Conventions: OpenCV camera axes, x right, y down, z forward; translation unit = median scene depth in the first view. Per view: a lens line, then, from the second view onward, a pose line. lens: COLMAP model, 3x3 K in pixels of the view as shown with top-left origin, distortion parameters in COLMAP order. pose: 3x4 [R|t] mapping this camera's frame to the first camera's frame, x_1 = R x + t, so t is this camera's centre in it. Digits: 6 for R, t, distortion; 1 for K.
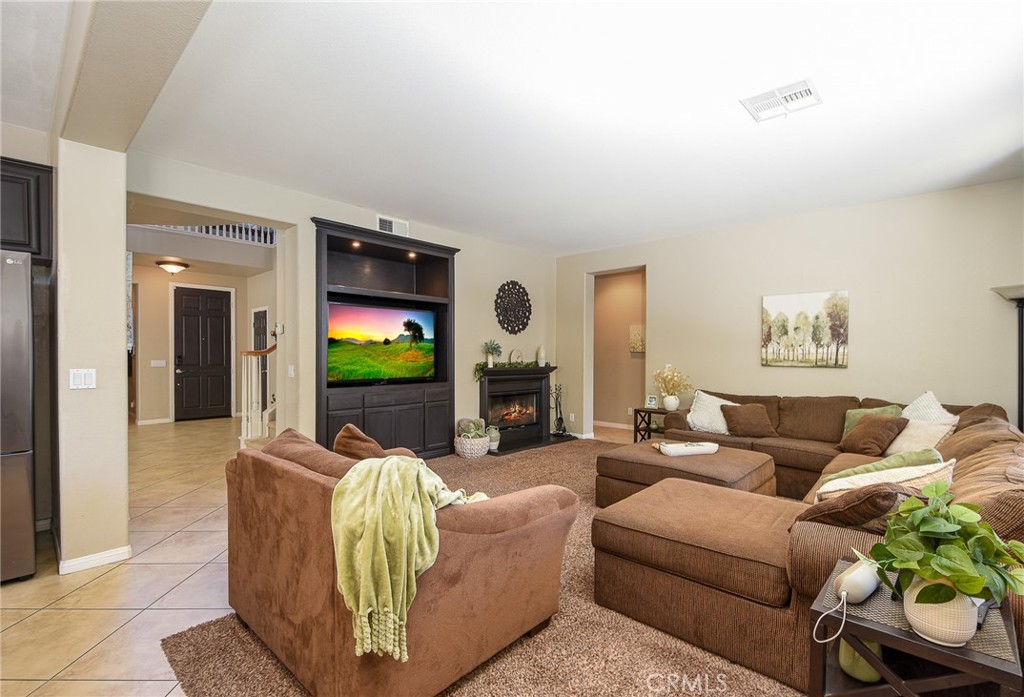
lens RADIAL K [[460.0, 0, 512.4], [0, 460.0, 360.0], [0, 0, 1]] dist [0.001182, 0.000008]
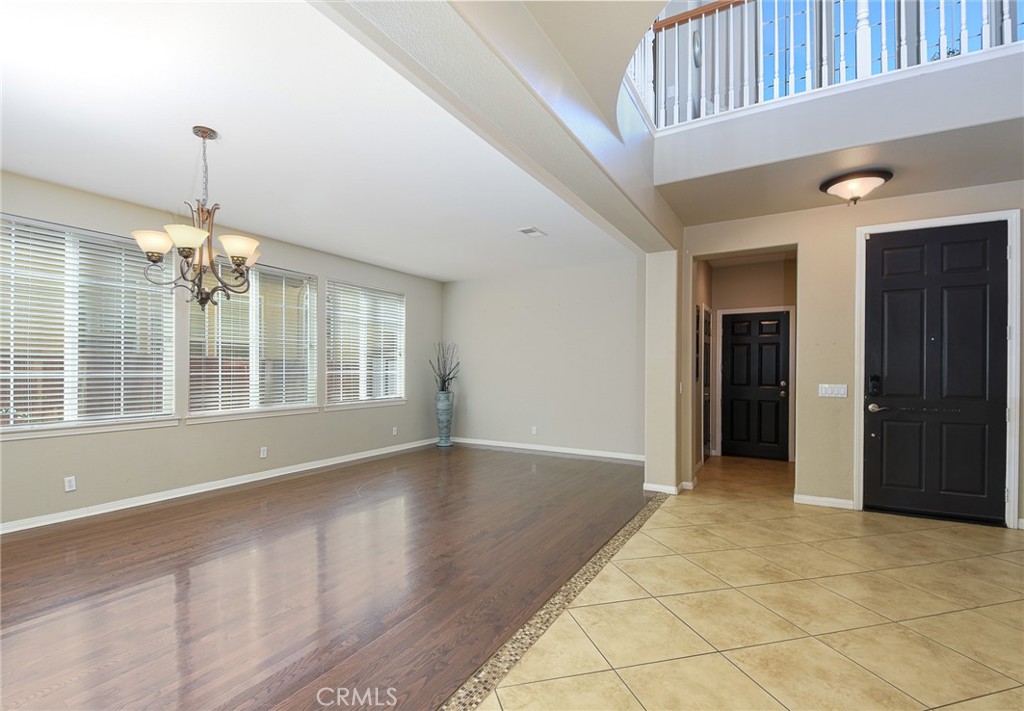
lens RADIAL K [[479.1, 0, 498.3], [0, 479.1, 378.3], [0, 0, 1]] dist [-0.002982, -0.000449]
pose [[0.205918, 0.008216, -0.978535, -0.260790], [-0.012924, 0.999900, 0.005675, -0.003928], [0.978484, 0.011478, 0.206003, 0.423987]]
